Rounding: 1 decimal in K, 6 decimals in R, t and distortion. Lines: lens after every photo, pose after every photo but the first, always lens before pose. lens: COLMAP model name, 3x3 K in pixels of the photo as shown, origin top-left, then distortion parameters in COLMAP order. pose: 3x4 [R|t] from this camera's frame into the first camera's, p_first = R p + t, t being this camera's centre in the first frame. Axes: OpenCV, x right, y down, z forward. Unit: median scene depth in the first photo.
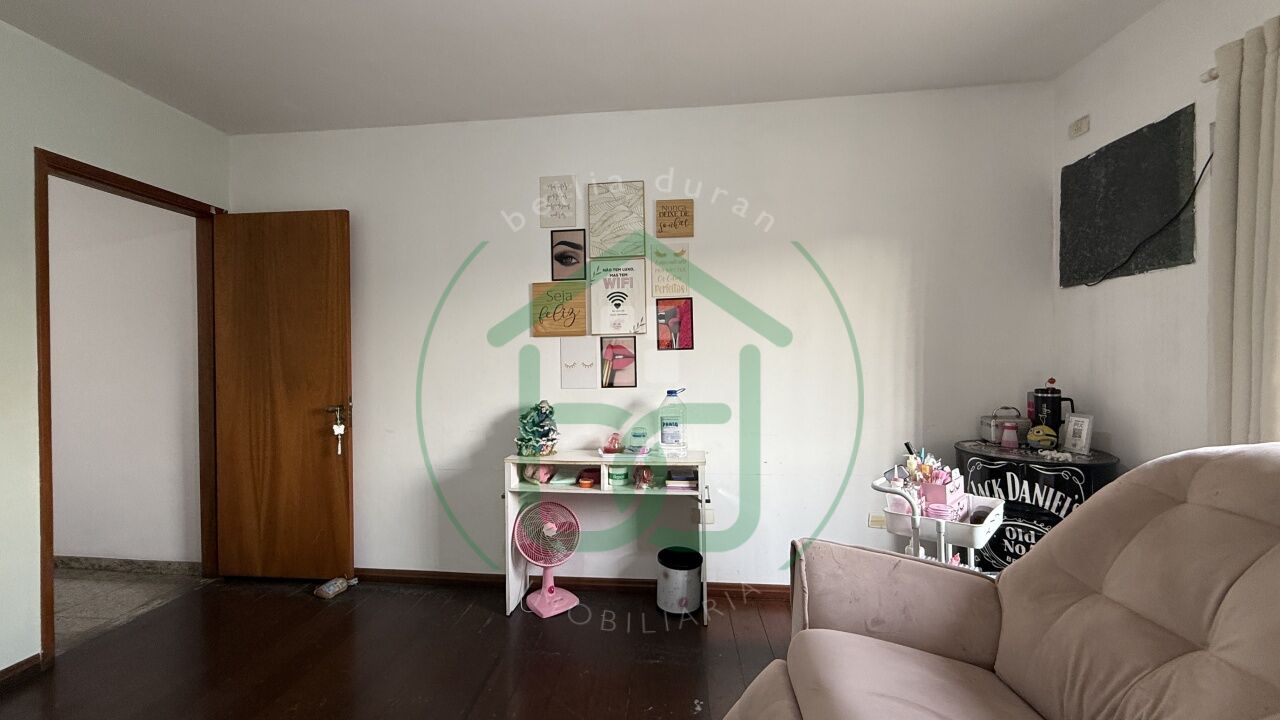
lens RADIAL K [[509.9, 0, 636.9], [0, 509.9, 360.2], [0, 0, 1]] dist [0.000487, 0.000006]
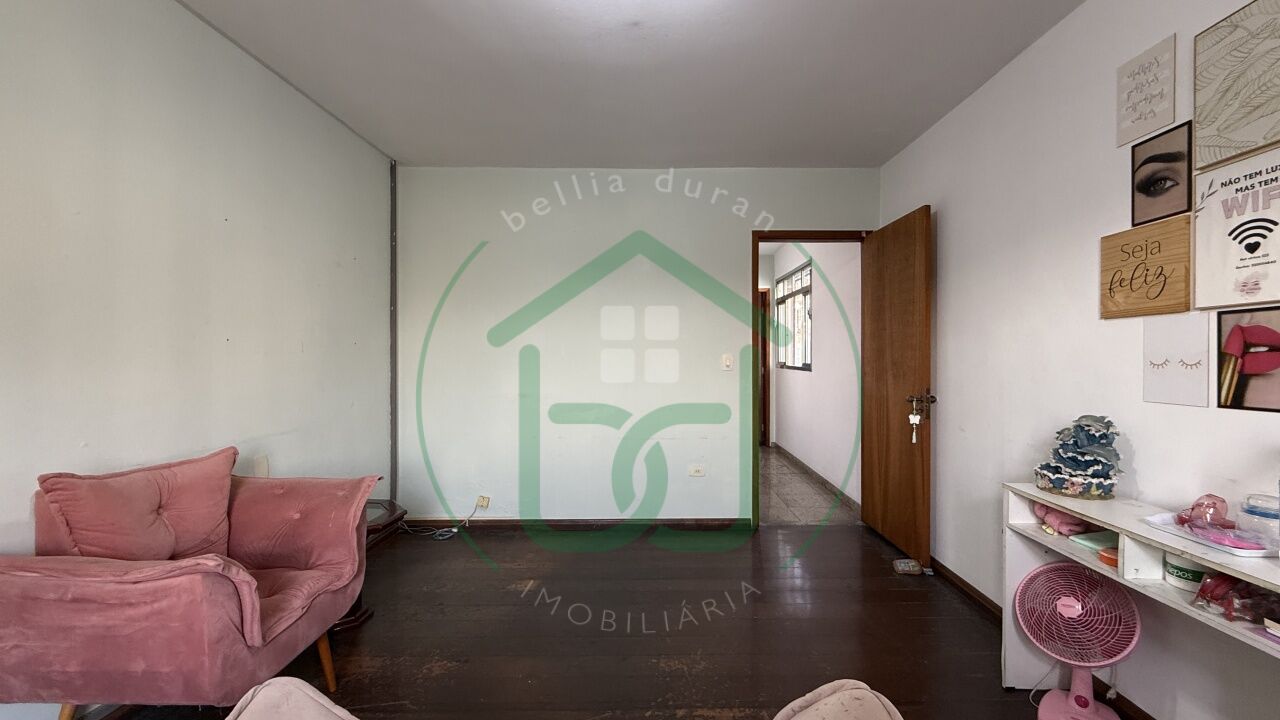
lens RADIAL K [[509.9, 0, 636.9], [0, 509.9, 360.2], [0, 0, 1]] dist [0.000487, 0.000006]
pose [[0.084937, 0.020189, -0.996182, 0.408995], [-0.003279, 0.999795, 0.019982, -0.003554], [0.996381, 0.001569, 0.084985, 0.348167]]
